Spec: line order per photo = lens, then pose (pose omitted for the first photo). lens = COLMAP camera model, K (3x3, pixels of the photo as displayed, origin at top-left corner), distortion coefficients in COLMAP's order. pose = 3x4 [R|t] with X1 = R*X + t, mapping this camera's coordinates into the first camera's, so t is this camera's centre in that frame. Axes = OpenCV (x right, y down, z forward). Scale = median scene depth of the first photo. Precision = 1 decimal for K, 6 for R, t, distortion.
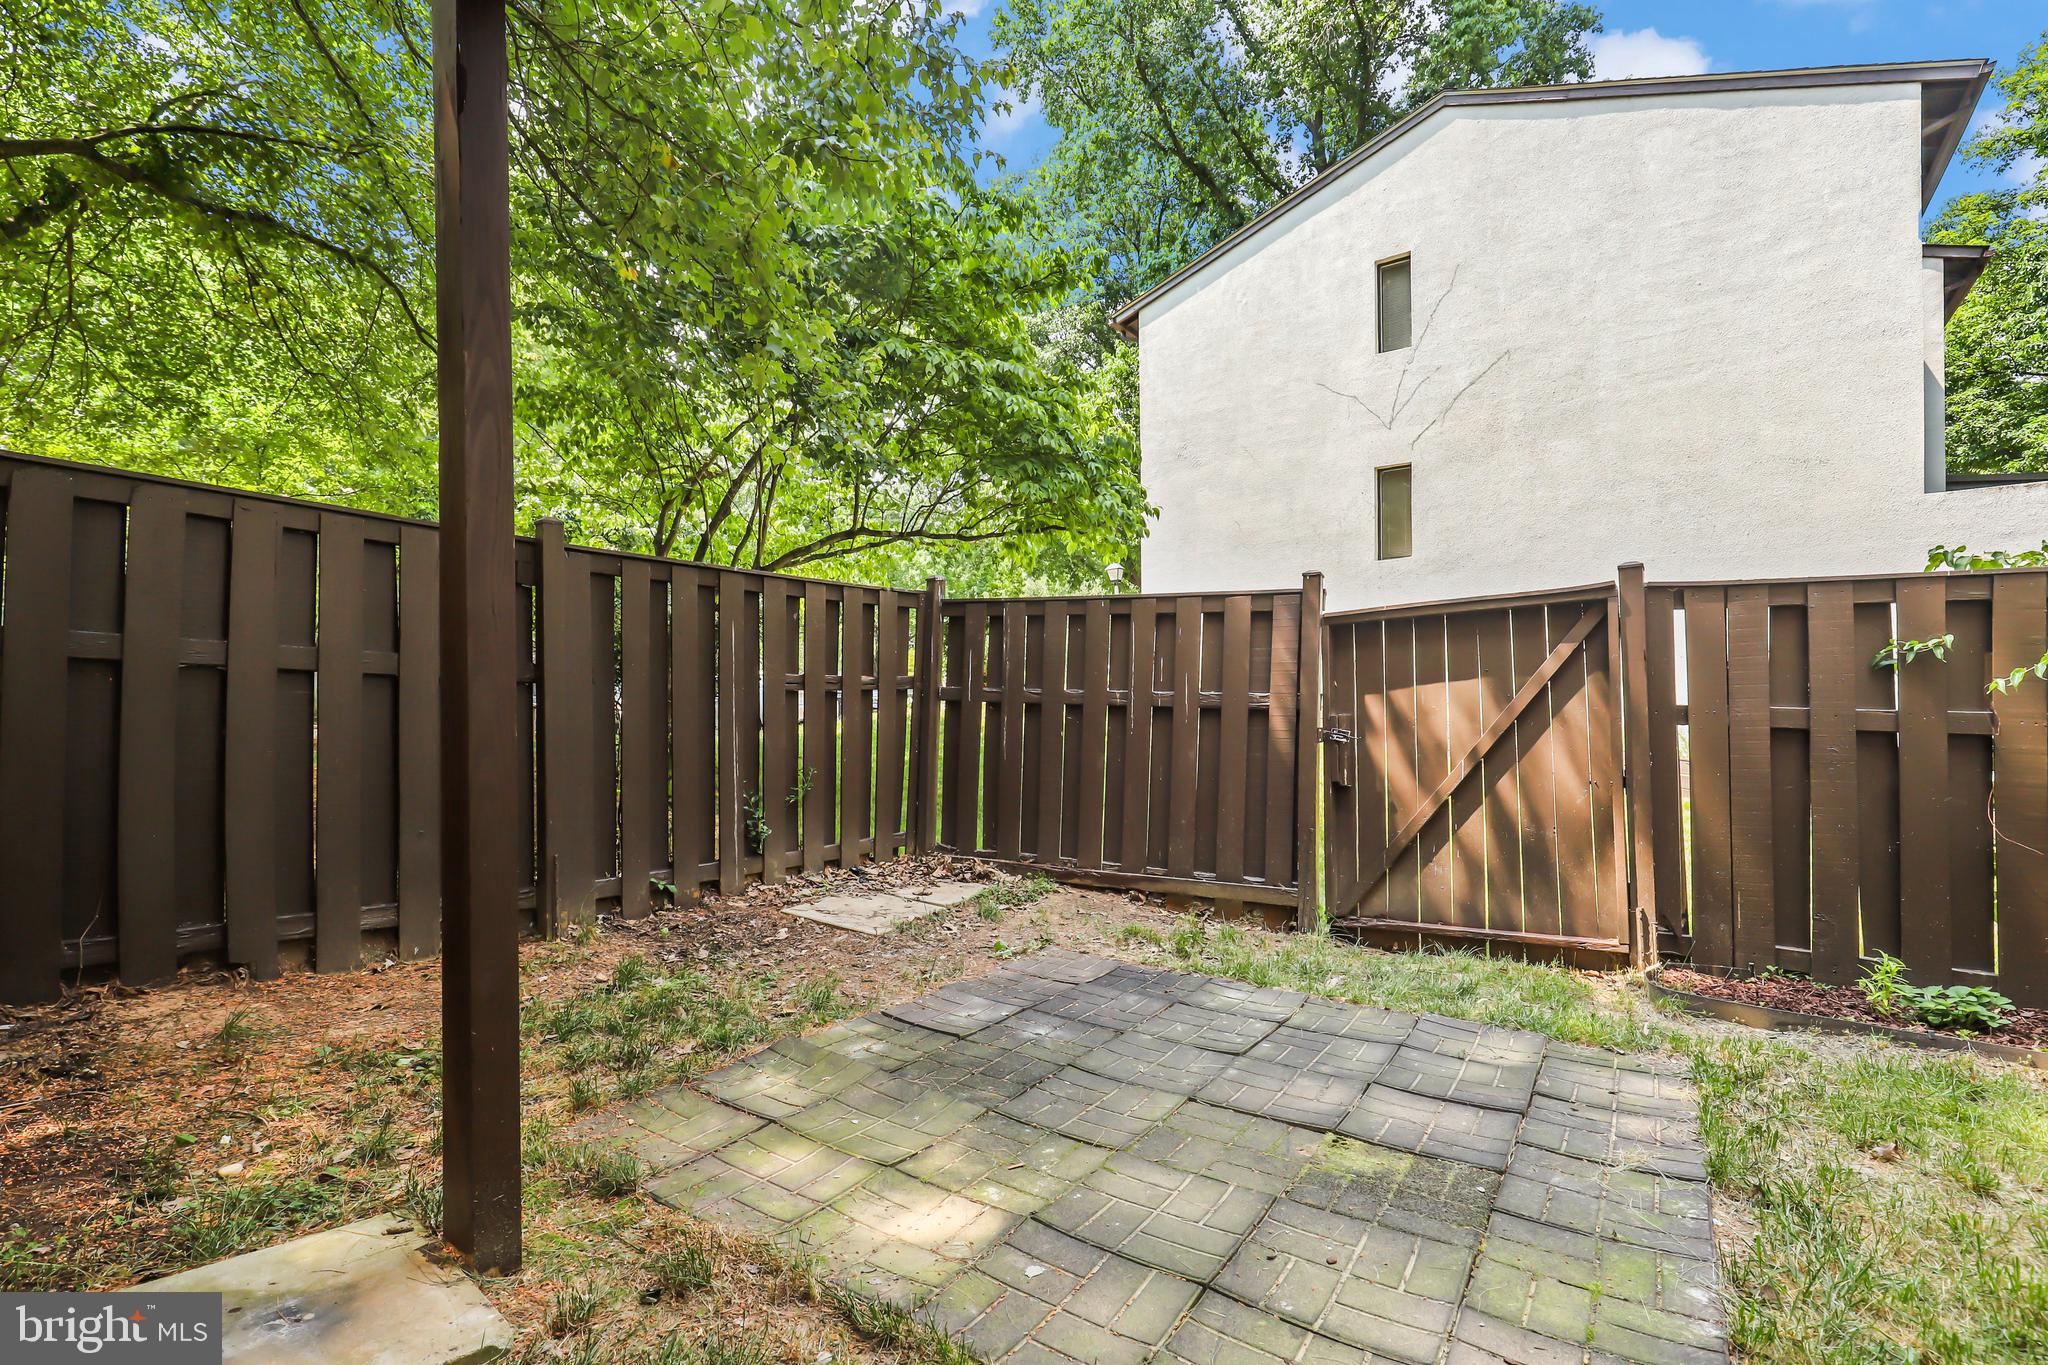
lens RADIAL K [[930.0, 0, 1029.0], [0, 930.0, 711.4], [0, 0, 1]] dist [0.007330, -0.000942]
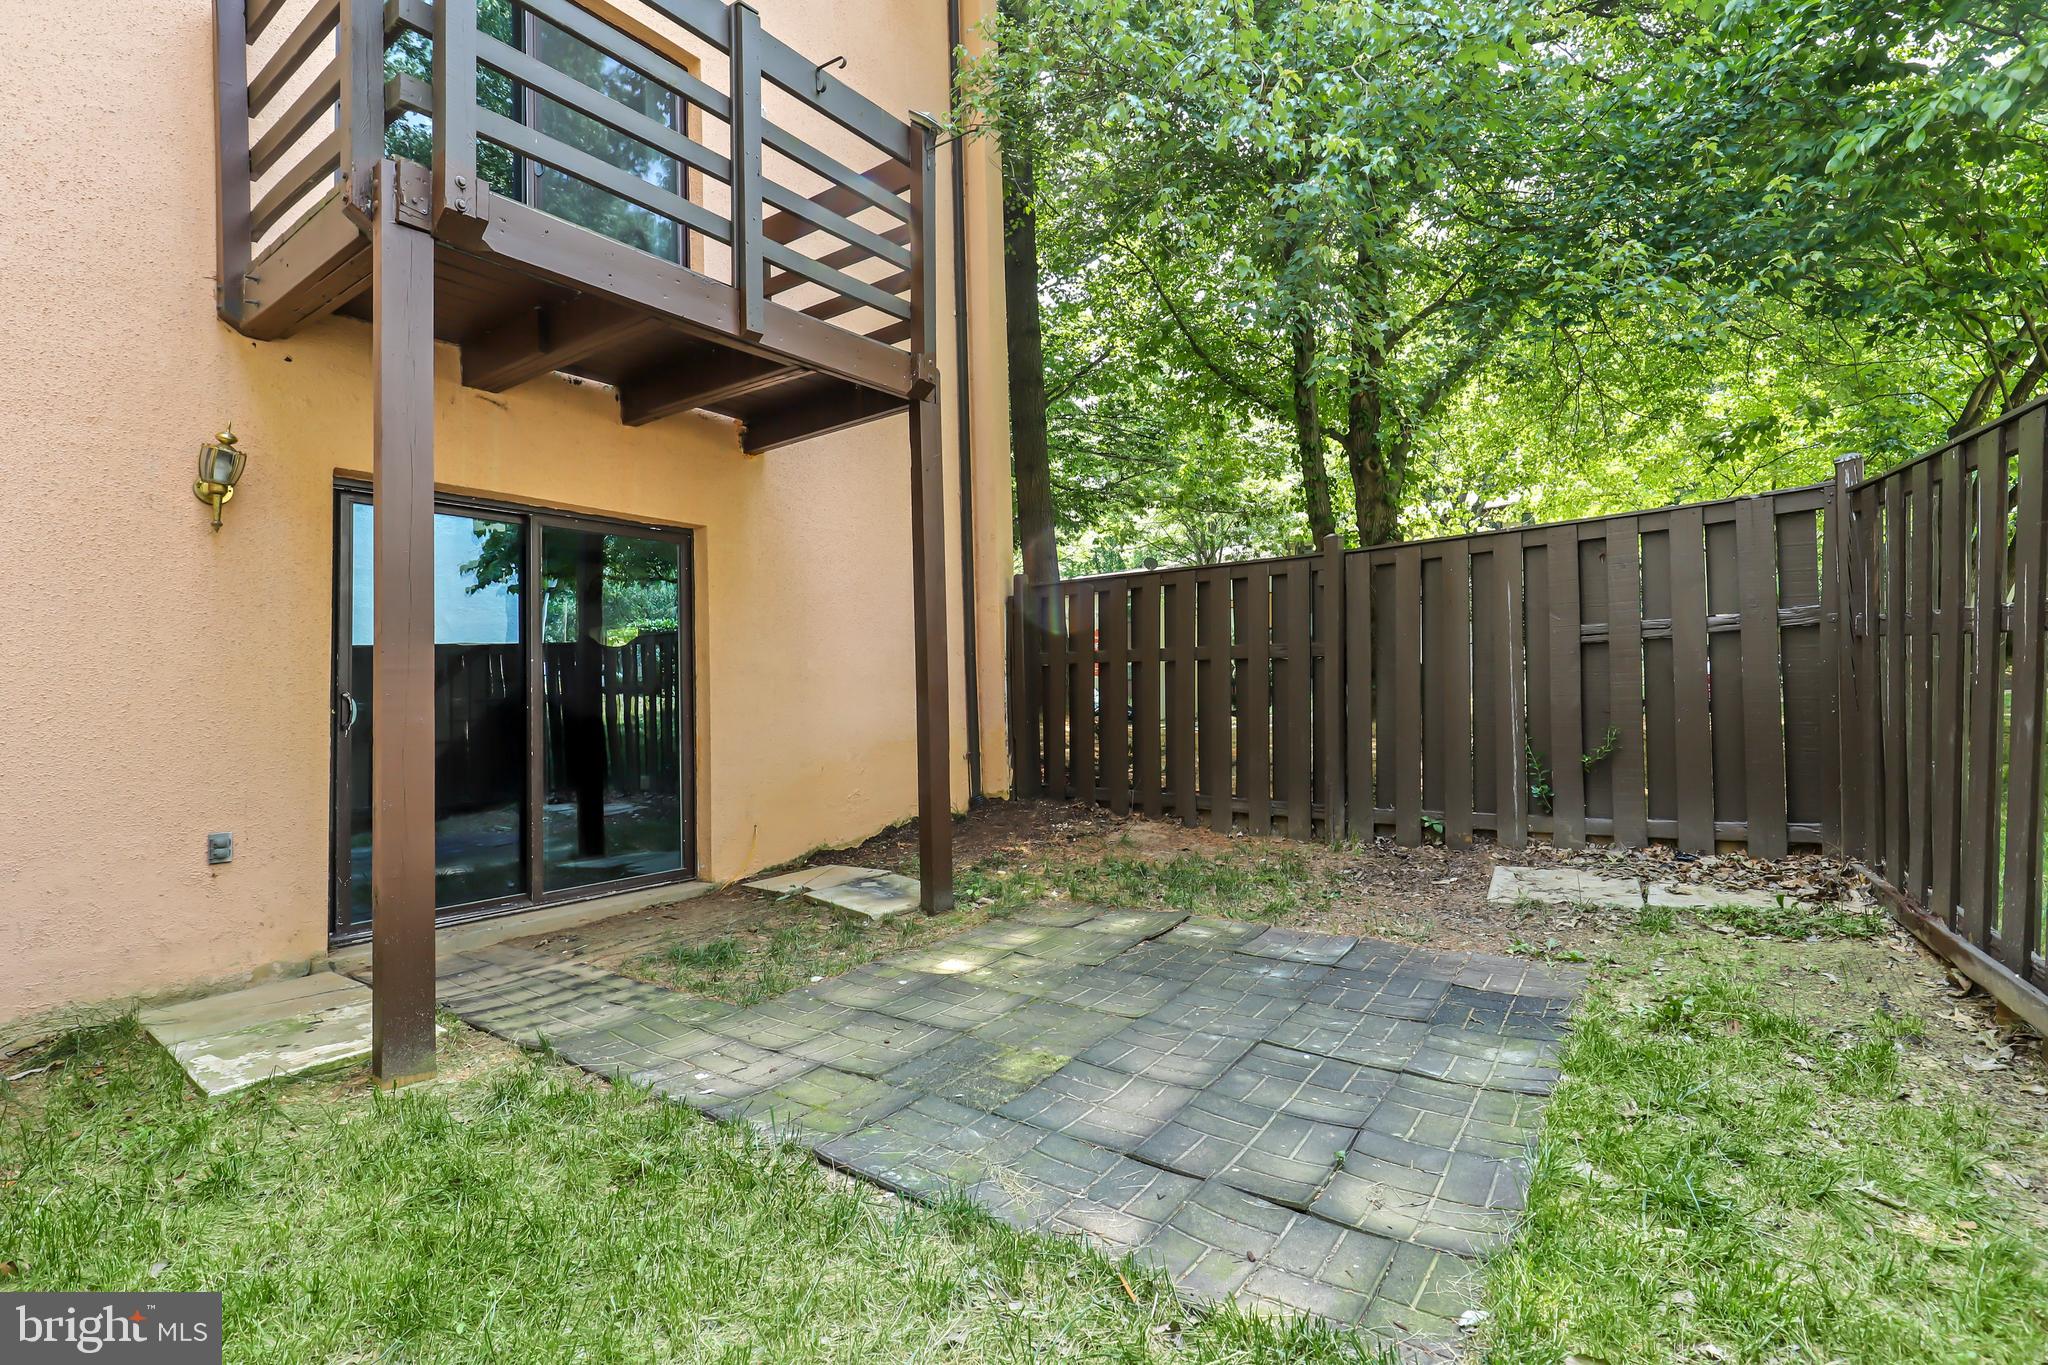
lens RADIAL K [[978.4, 0, 1024.0], [0, 978.4, 682.5], [0, 0, 1]] dist [-0.066862, -0.000089]
pose [[-0.018127, -0.005593, -0.999820, 1.283855], [0.020209, 0.999778, -0.005959, 0.022028], [0.999631, -0.020313, -0.018010, 0.869782]]
